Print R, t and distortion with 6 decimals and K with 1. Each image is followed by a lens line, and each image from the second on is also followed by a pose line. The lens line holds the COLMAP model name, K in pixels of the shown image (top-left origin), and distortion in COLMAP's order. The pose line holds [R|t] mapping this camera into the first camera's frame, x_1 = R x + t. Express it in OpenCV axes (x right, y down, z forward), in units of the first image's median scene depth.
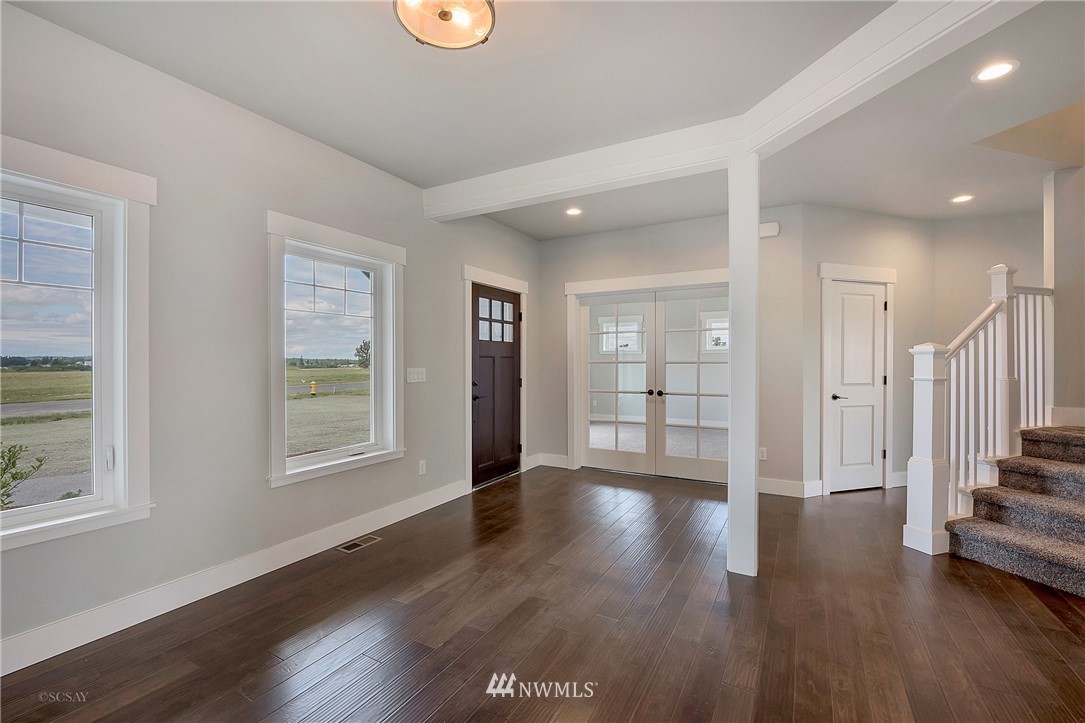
lens RADIAL K [[467.0, 0, 541.1], [0, 467.0, 364.7], [0, 0, 1]] dist [0.001318, -0.000107]
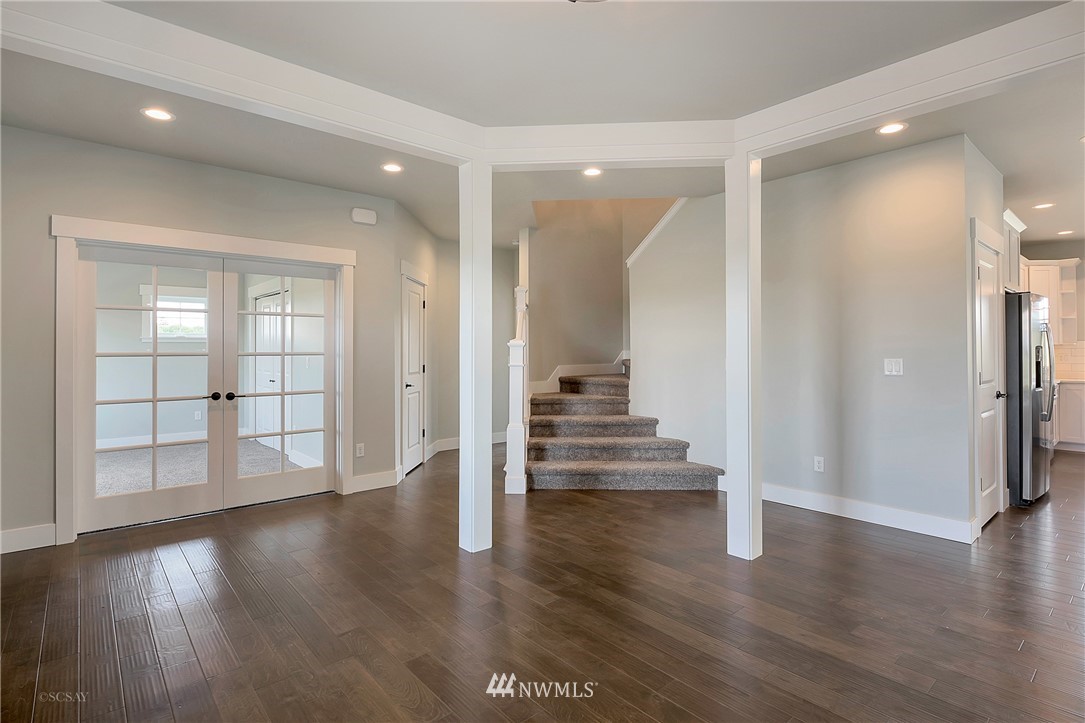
lens RADIAL K [[546.9, 0, 542.5], [0, 546.9, 350.3], [0, 0, 1]] dist [-0.004066, -0.002167]
pose [[0.338720, 0.001097, 0.940887, -0.390043], [0.010359, 0.999934, -0.004896, -0.002521], [-0.940830, 0.011405, 0.338686, 0.242949]]
